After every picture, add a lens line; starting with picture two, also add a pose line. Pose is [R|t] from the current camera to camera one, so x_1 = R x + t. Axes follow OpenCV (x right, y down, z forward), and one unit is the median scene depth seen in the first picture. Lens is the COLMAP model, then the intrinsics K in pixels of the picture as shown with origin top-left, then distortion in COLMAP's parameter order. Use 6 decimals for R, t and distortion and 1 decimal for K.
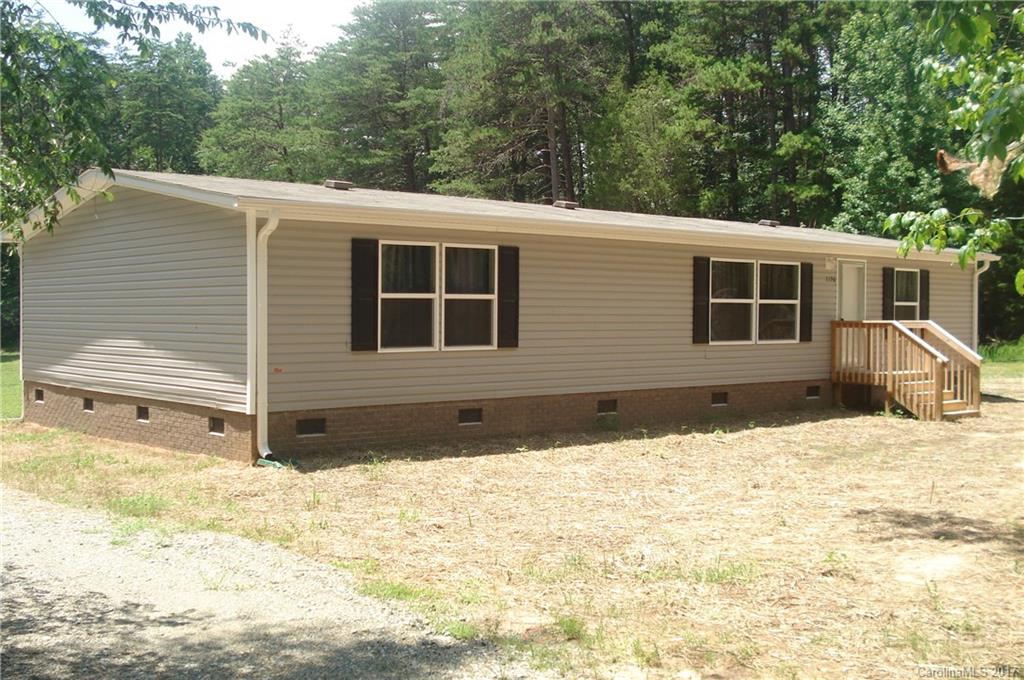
lens RADIAL K [[1150.3, 0, 512.0], [0, 1150.3, 340.0], [0, 0, 1]] dist [-0.082937, -0.063423]
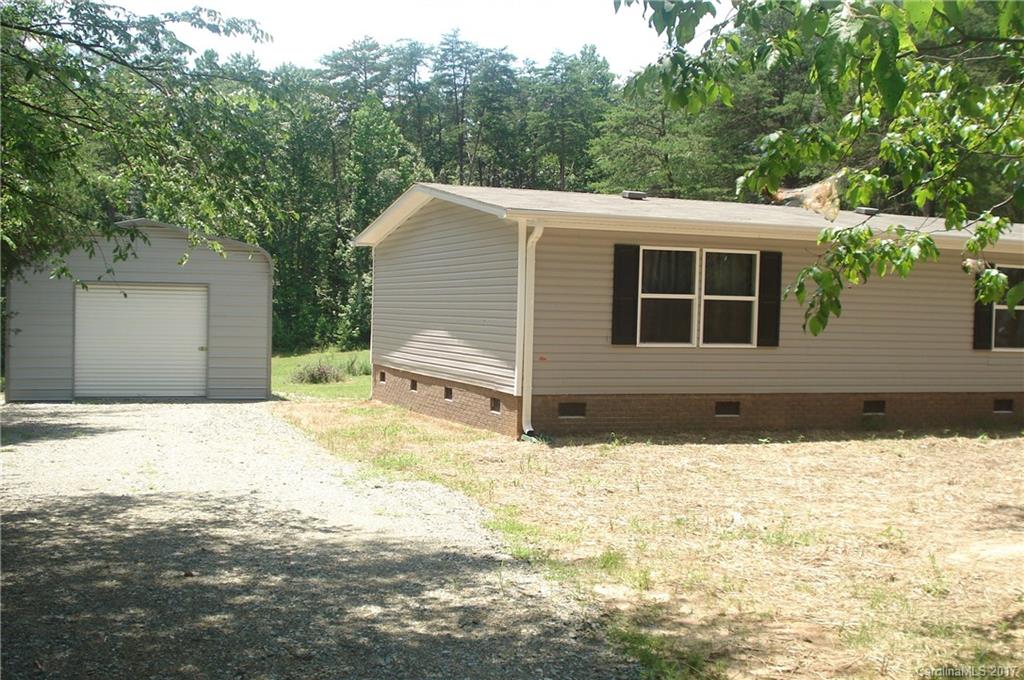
lens RADIAL K [[1150.3, 0, 512.0], [0, 1150.3, 340.0], [0, 0, 1]] dist [-0.082937, -0.063423]
pose [[0.936379, 0.027611, -0.349902, 0.147299], [-0.028505, 0.999590, 0.002594, 0.004623], [0.349830, 0.007545, 0.936783, -0.079991]]
